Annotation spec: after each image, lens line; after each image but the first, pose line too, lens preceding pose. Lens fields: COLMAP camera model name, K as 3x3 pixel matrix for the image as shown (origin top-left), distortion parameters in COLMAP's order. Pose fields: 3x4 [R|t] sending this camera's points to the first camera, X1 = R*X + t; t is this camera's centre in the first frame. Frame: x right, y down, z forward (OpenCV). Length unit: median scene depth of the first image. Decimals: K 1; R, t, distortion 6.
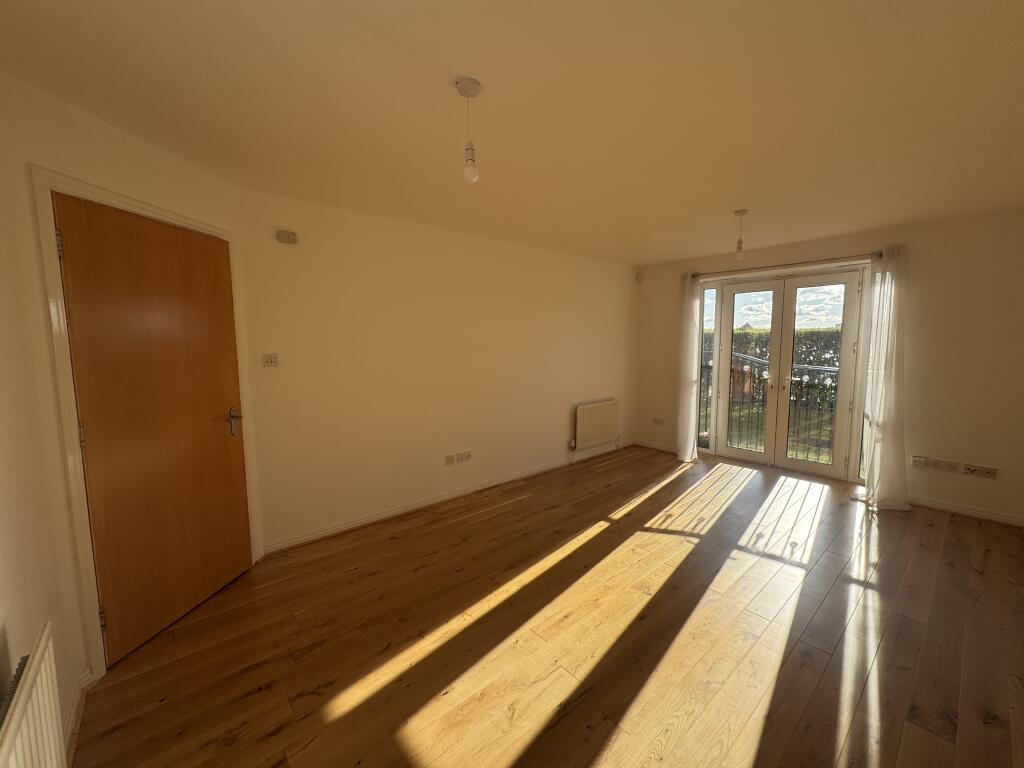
lens RADIAL K [[409.2, 0, 514.0], [0, 409.2, 380.6], [0, 0, 1]] dist [-0.000398, -0.000035]
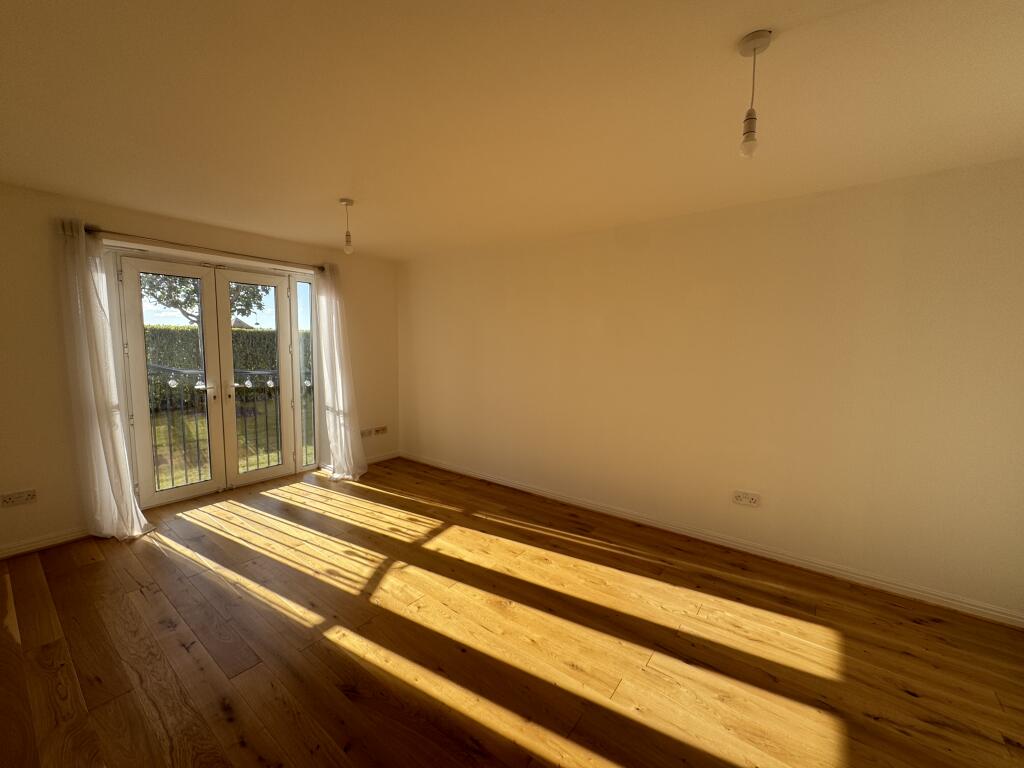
lens RADIAL K [[409.2, 0, 514.0], [0, 409.2, 380.6], [0, 0, 1]] dist [-0.000398, -0.000035]
pose [[-0.209489, -0.087134, 0.973921, -0.381914], [0.084108, 0.990724, 0.106728, -0.072309], [-0.974187, 0.104273, -0.200217, 0.743608]]
